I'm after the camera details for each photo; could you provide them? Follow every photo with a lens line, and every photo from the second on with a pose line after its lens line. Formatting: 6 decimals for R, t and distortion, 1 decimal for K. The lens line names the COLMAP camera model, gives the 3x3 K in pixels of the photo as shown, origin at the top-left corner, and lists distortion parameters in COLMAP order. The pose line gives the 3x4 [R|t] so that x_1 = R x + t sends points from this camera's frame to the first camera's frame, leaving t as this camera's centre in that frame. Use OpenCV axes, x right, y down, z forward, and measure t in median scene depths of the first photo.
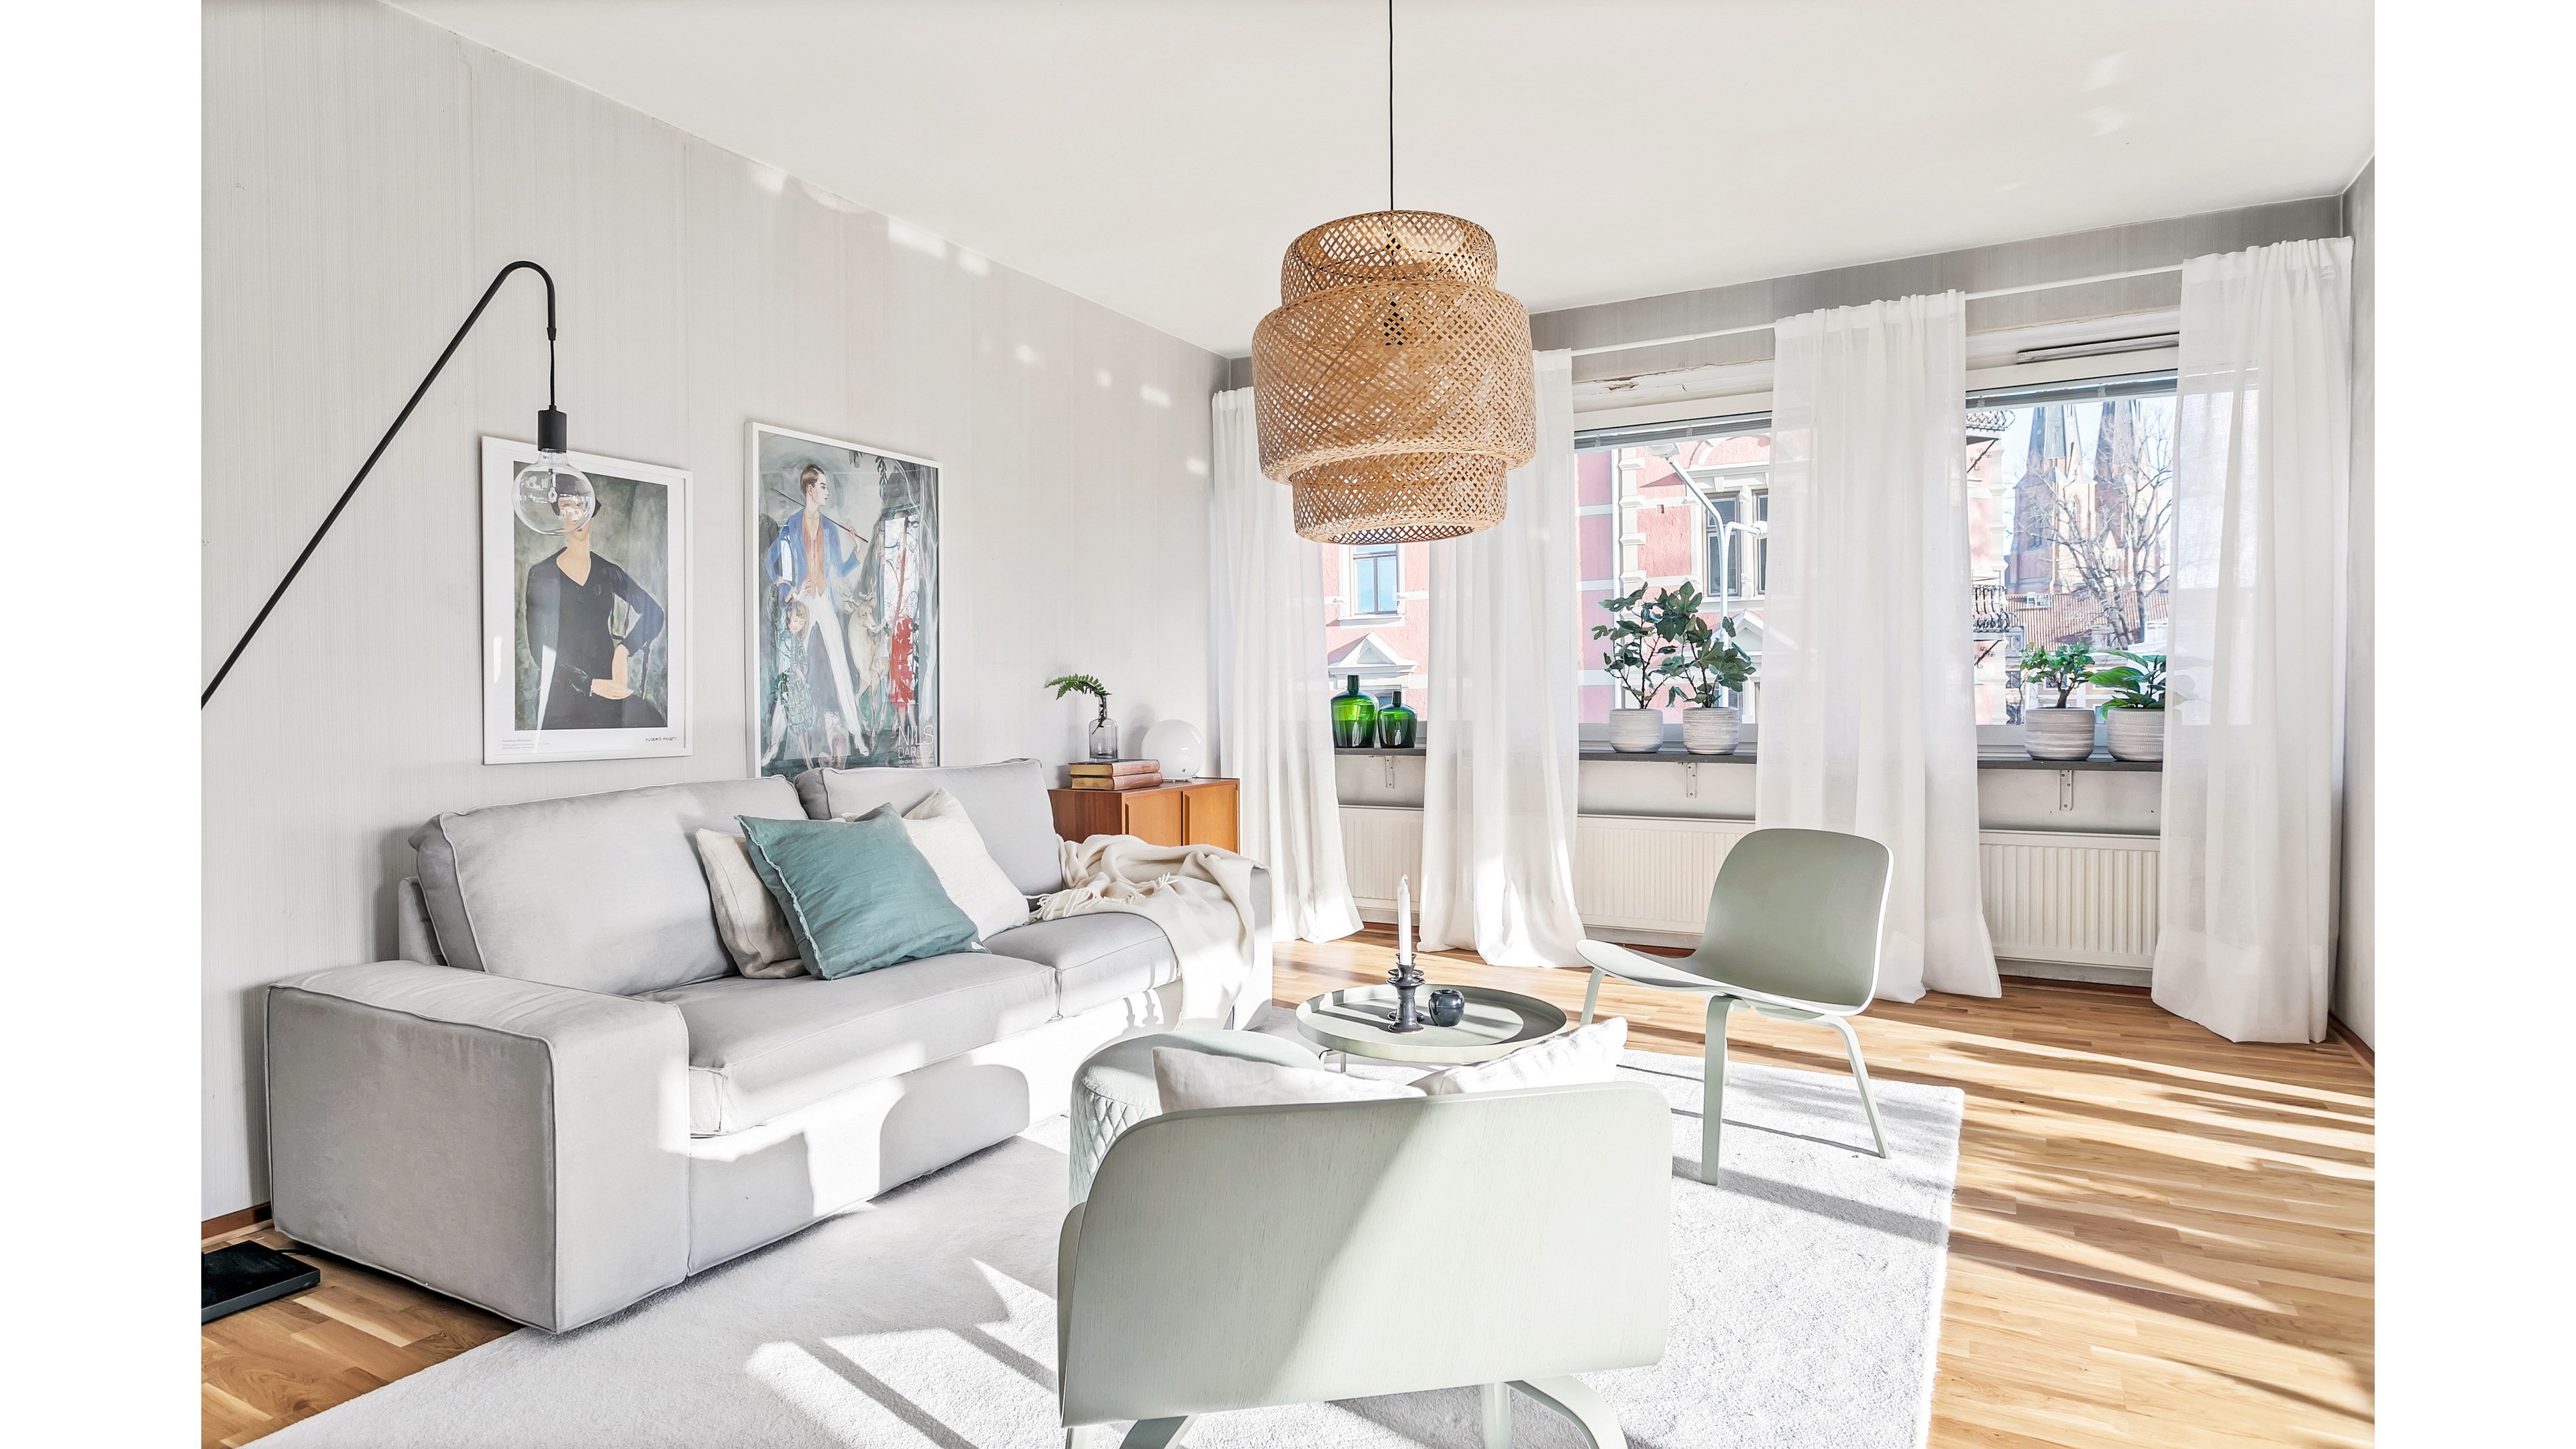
lens RADIAL K [[1320.1, 0, 1302.6], [0, 1320.1, 732.7], [0, 0, 1]] dist [-0.001281, -0.000089]
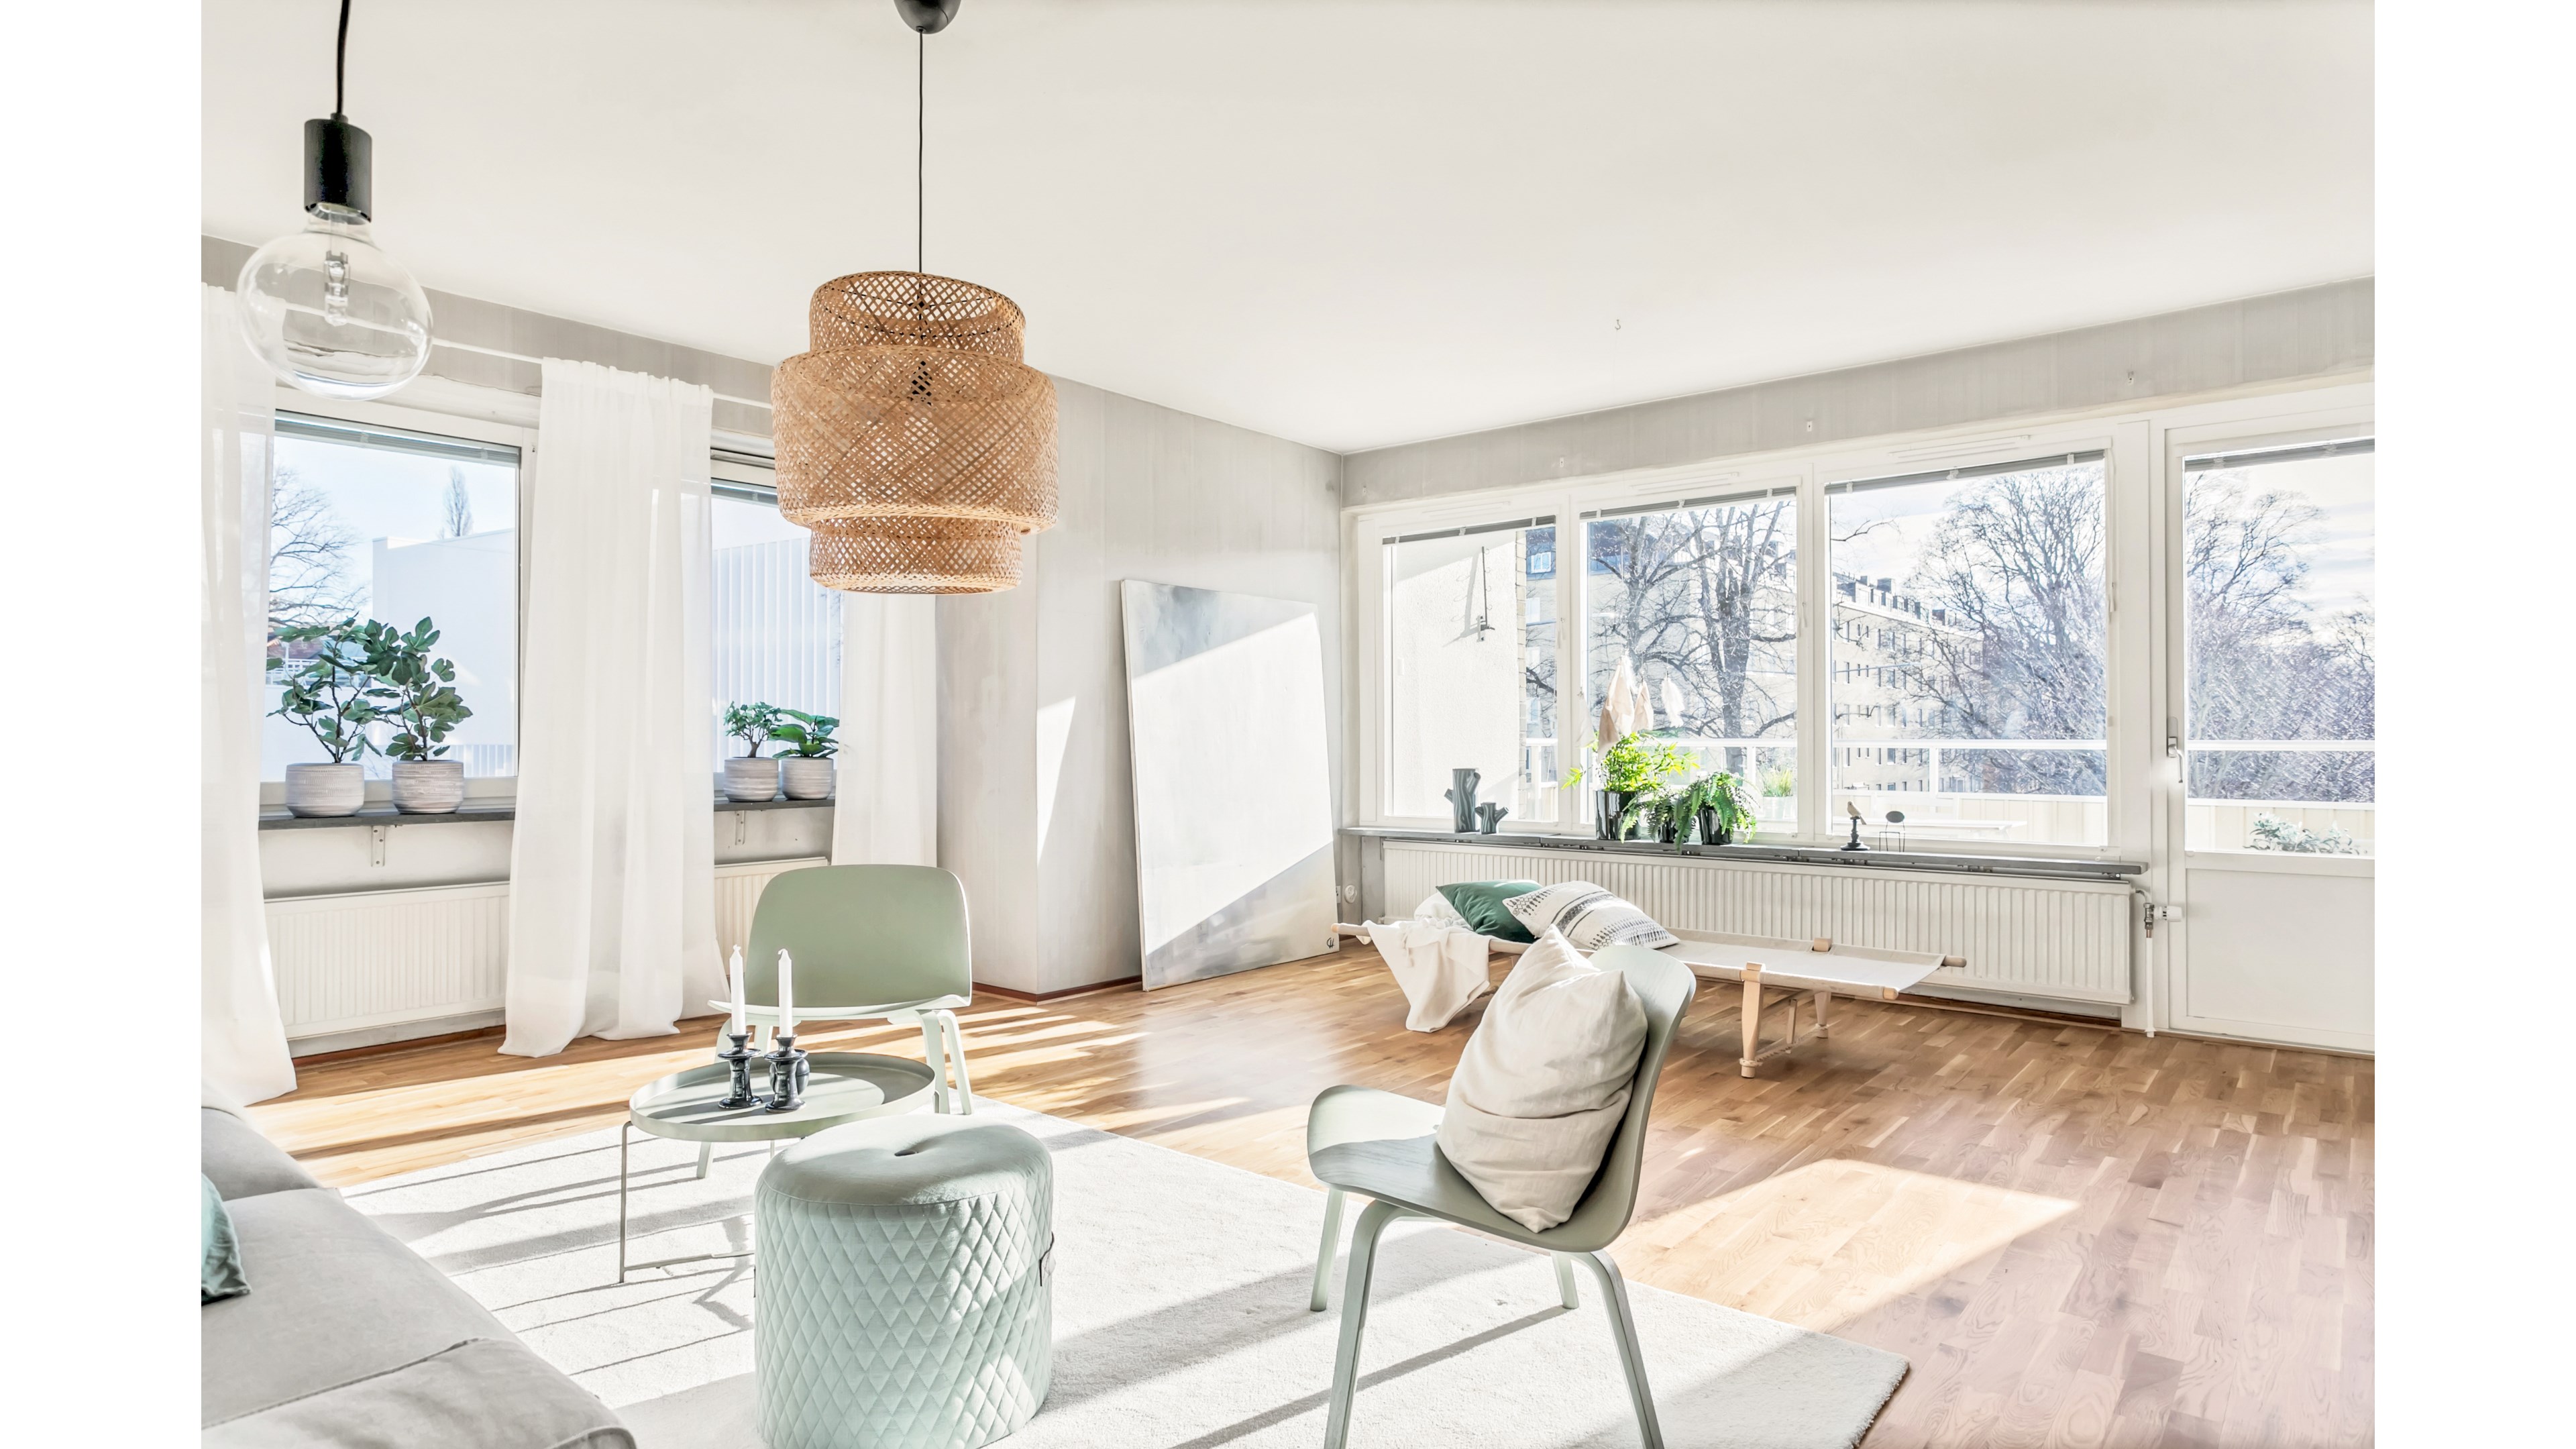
lens RADIAL K [[1320.1, 0, 1302.6], [0, 1320.1, 732.7], [0, 0, 1]] dist [-0.001281, -0.000089]
pose [[0.188053, 0.013500, 0.982066, -0.445637], [0.028988, 0.999394, -0.019289, -0.003566], [-0.981731, 0.032096, 0.187547, 0.261845]]
